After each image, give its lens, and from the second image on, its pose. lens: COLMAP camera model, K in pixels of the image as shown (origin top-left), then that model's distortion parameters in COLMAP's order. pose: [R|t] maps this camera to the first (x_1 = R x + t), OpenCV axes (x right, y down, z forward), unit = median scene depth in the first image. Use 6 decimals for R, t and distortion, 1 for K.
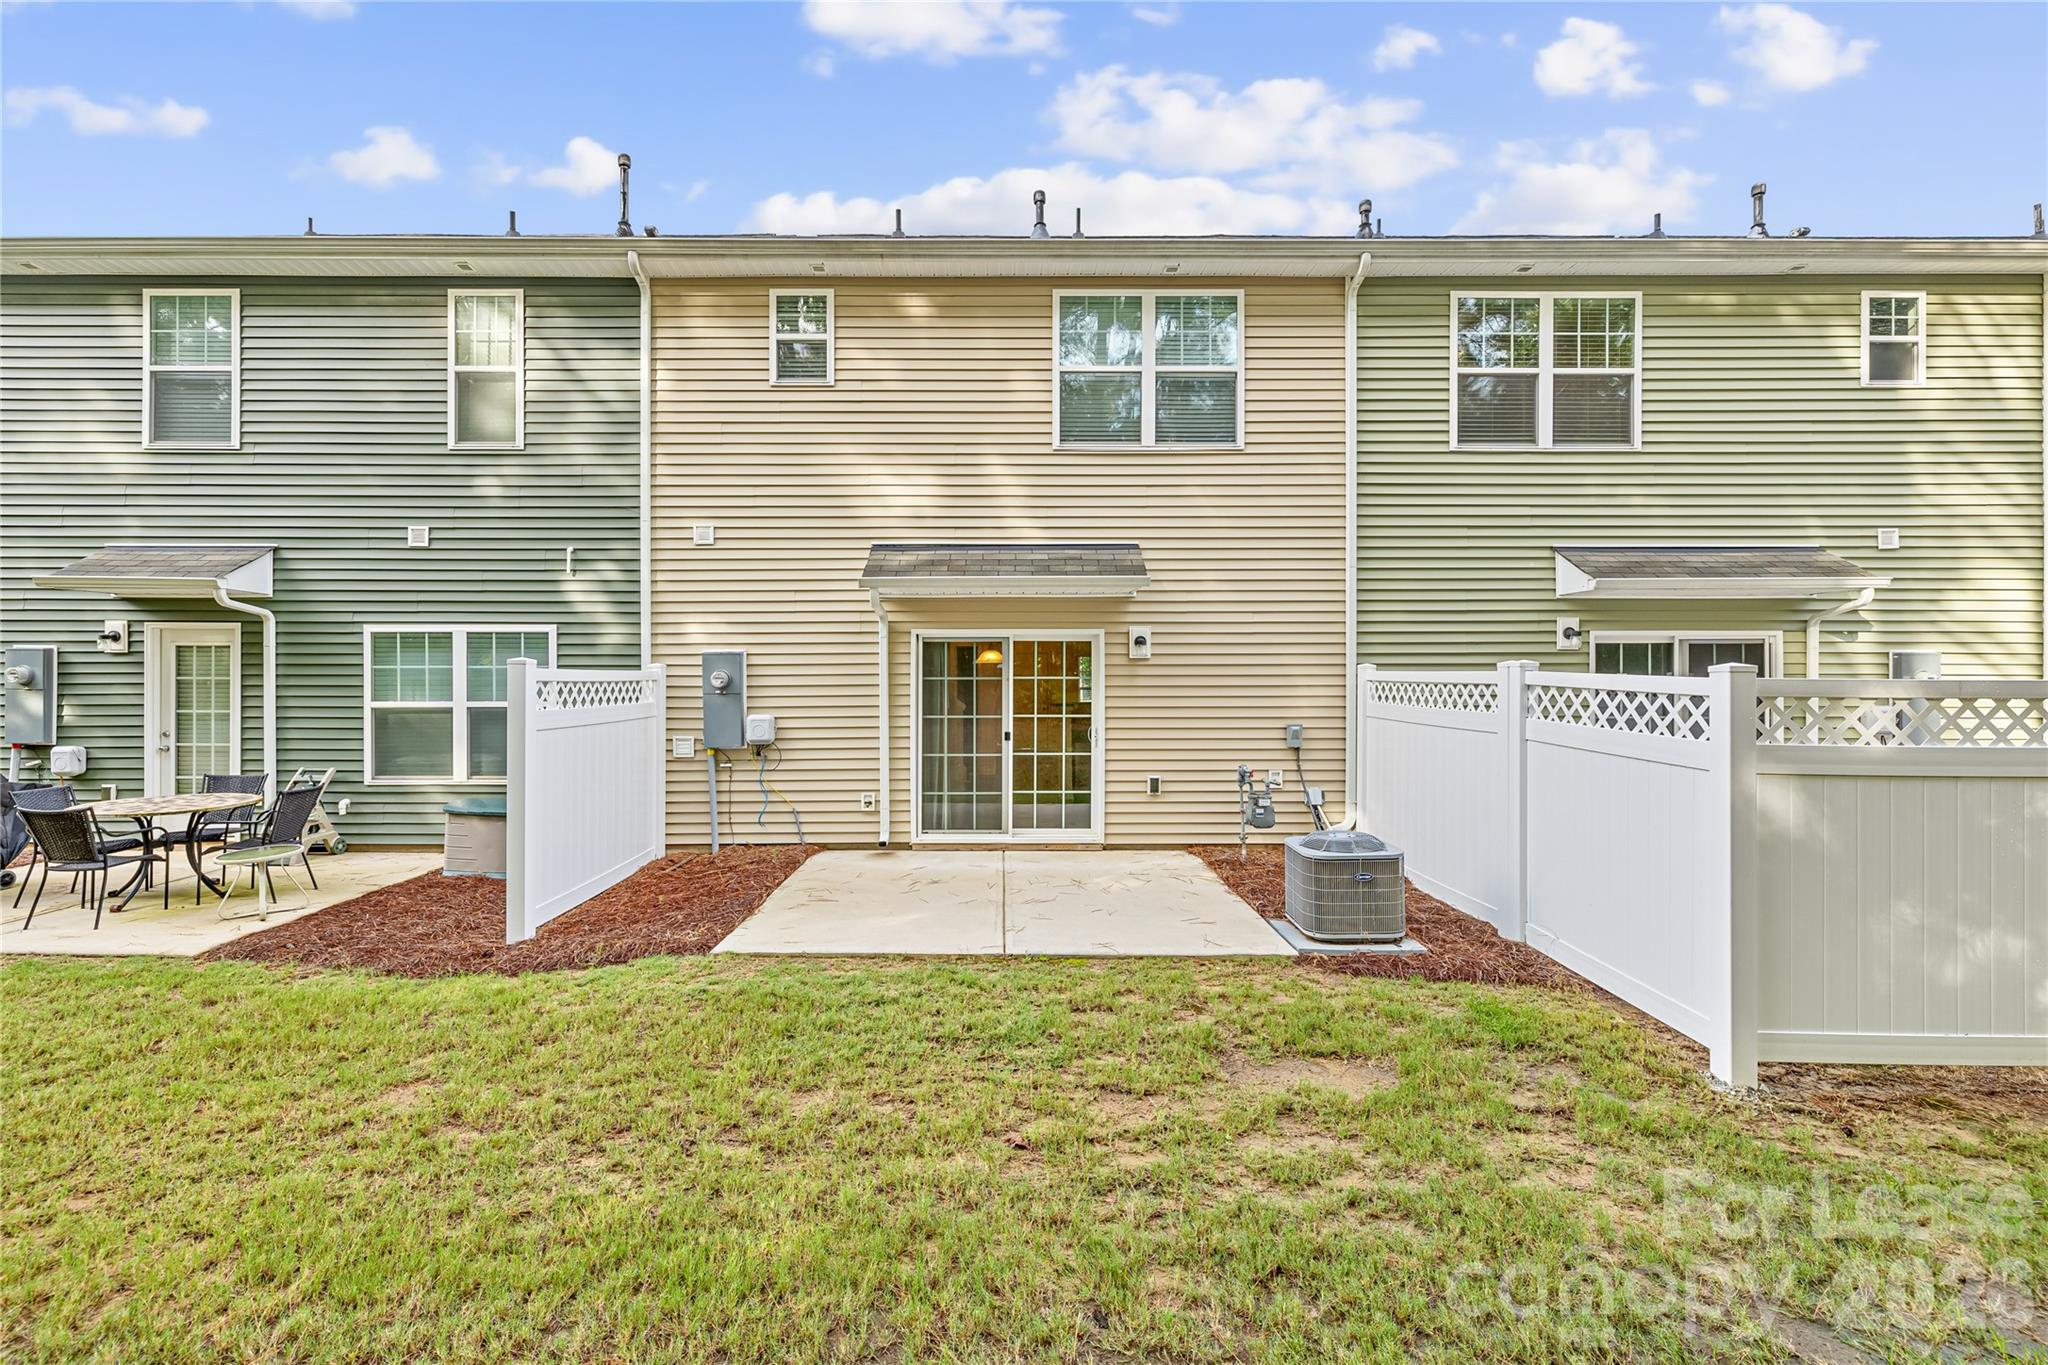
lens RADIAL K [[889.1, 0, 1027.2], [0, 889.1, 678.4], [0, 0, 1]] dist [-0.001639, 0.000422]
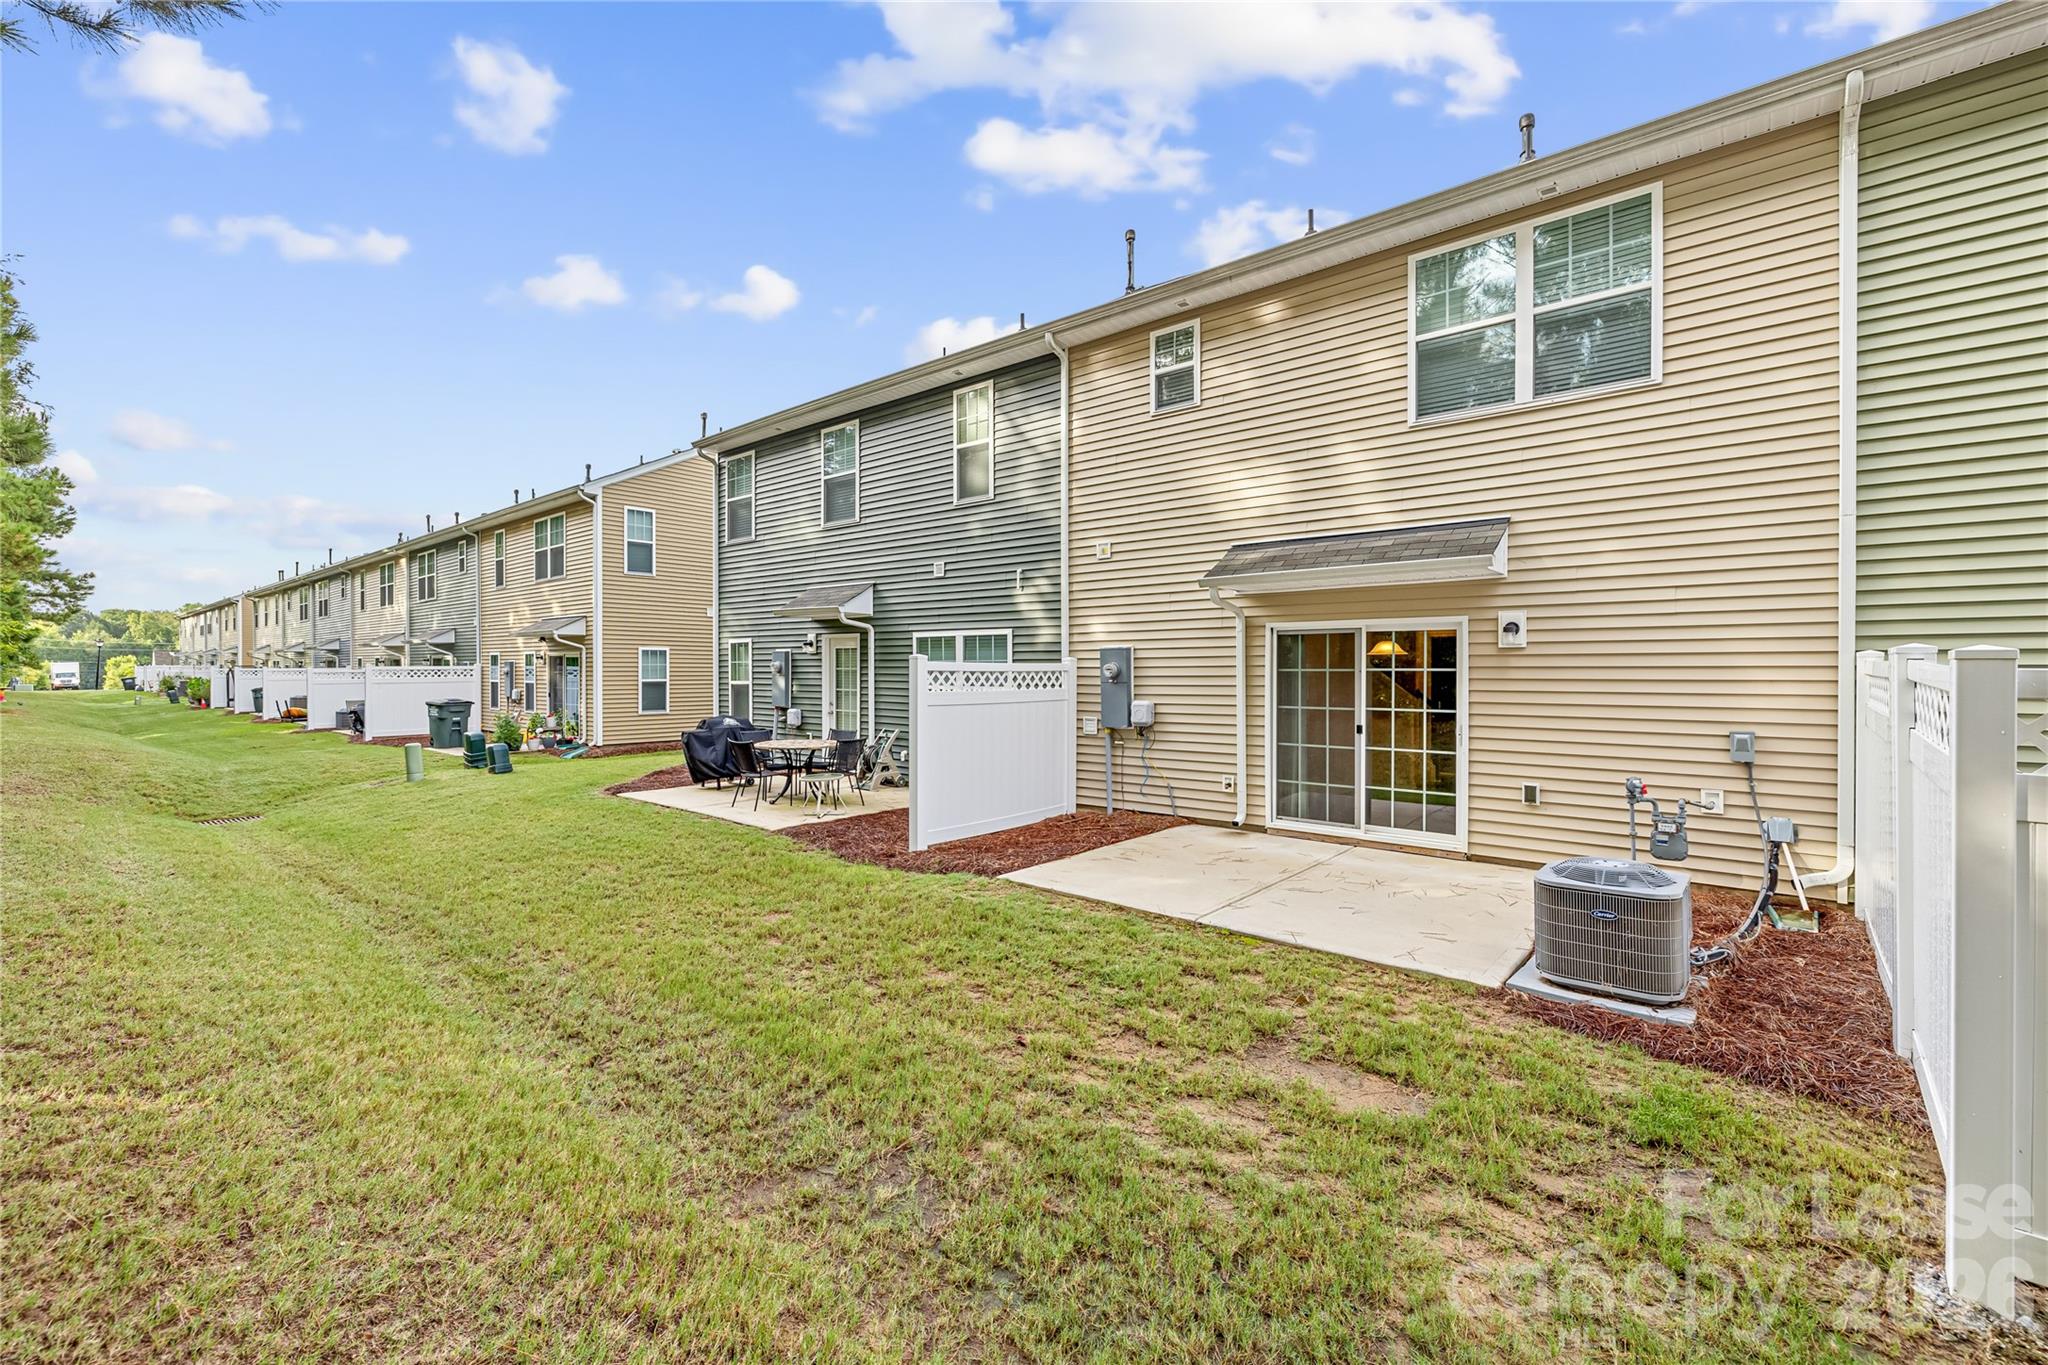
lens RADIAL K [[889.1, 0, 1038.9], [0, 889.1, 675.8], [0, 0, 1]] dist [-0.001639, 0.000422]
pose [[0.749853, 0.006332, -0.661574, 0.375436], [-0.003020, 0.999977, 0.006148, 0.001408], [0.661598, -0.002612, 0.749854, 0.037123]]
